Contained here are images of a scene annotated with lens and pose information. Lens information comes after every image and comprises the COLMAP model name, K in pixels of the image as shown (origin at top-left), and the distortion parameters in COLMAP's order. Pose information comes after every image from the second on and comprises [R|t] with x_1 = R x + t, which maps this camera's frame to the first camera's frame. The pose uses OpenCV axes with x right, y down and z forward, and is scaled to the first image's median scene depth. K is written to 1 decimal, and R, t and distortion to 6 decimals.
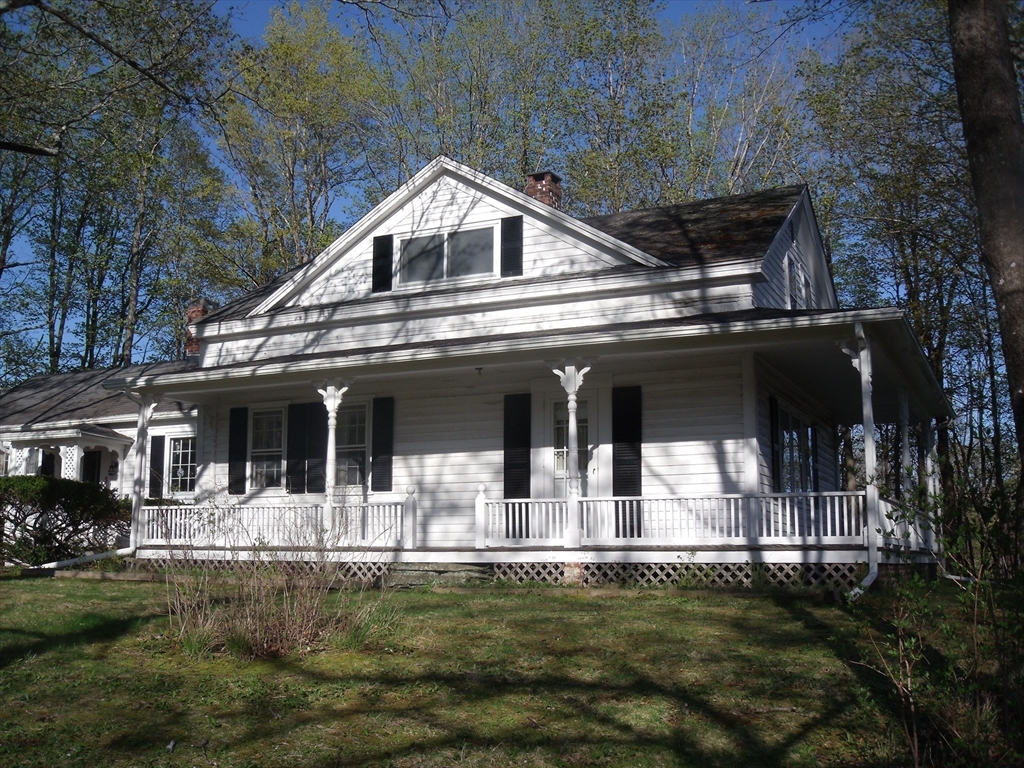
lens RADIAL K [[1085.5, 0, 512.0], [0, 1085.5, 384.0], [0, 0, 1]] dist [-0.190783, 0.187965]
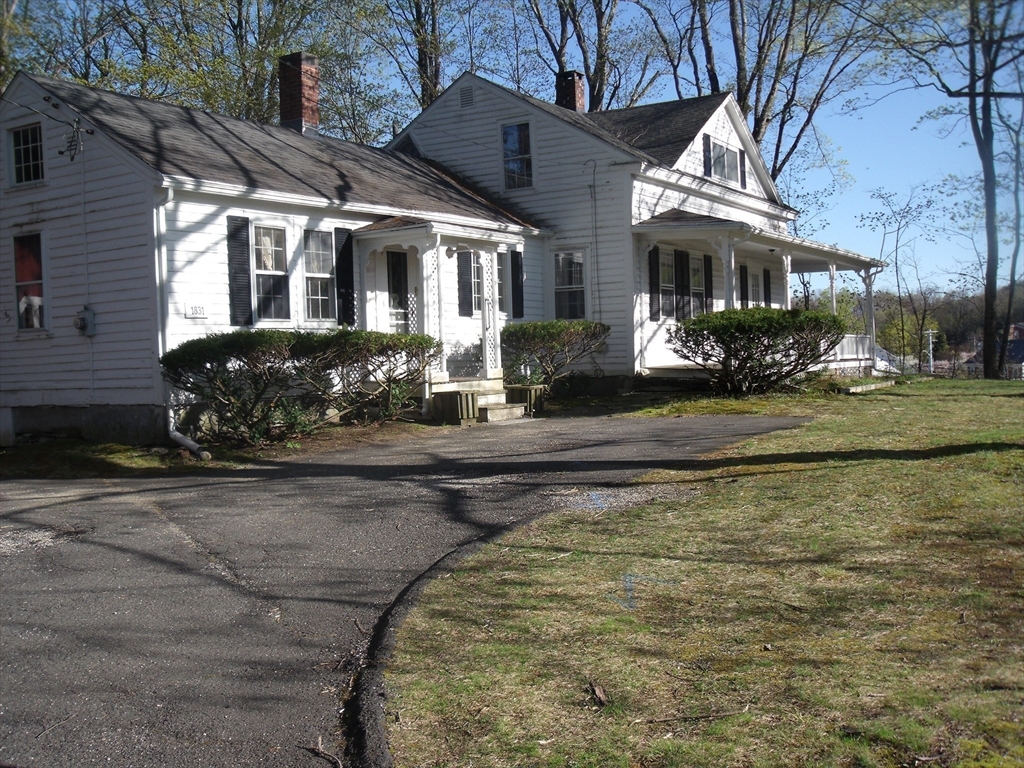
lens RADIAL K [[1085.5, 0, 512.0], [0, 1085.5, 384.0], [0, 0, 1]] dist [-0.190783, 0.187965]
pose [[0.118762, -0.031711, 0.992416, -1.528902], [-0.131878, 0.990131, 0.047420, 0.144055], [-0.984126, -0.136510, 0.113408, 1.079922]]
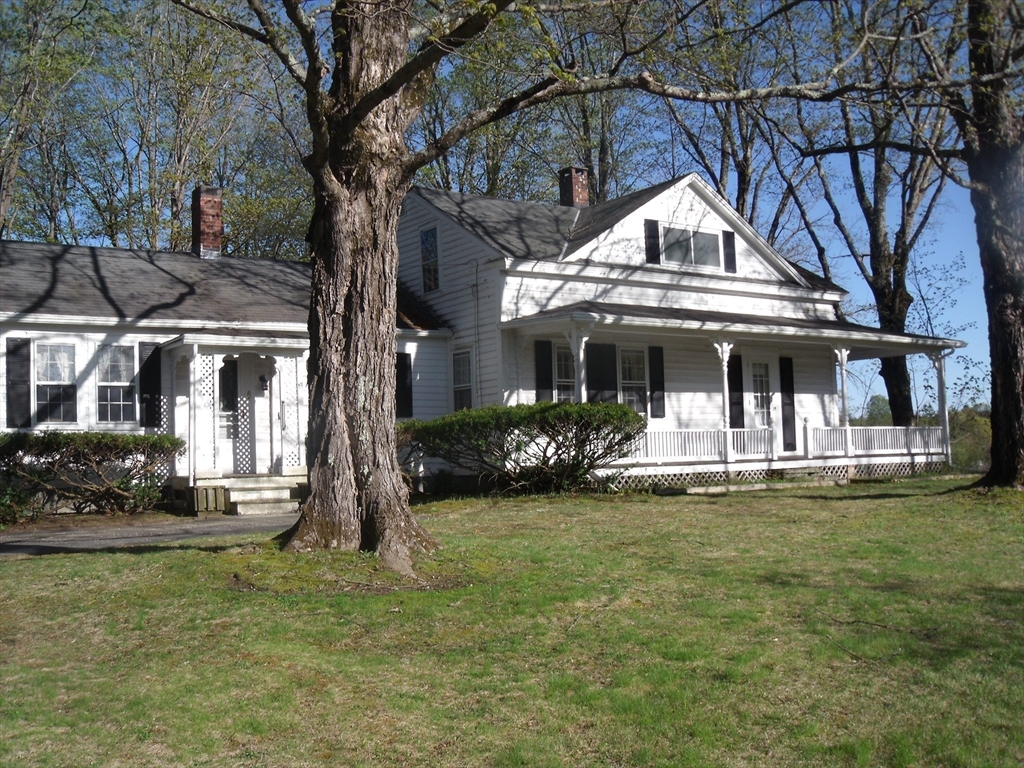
lens RADIAL K [[1085.5, 0, 512.0], [0, 1085.5, 384.0], [0, 0, 1]] dist [-0.190783, 0.187965]
pose [[0.504669, 0.048447, 0.861953, -1.338550], [-0.109485, 0.993954, 0.008236, 0.065936], [-0.856343, -0.098527, 0.506922, 0.489810]]
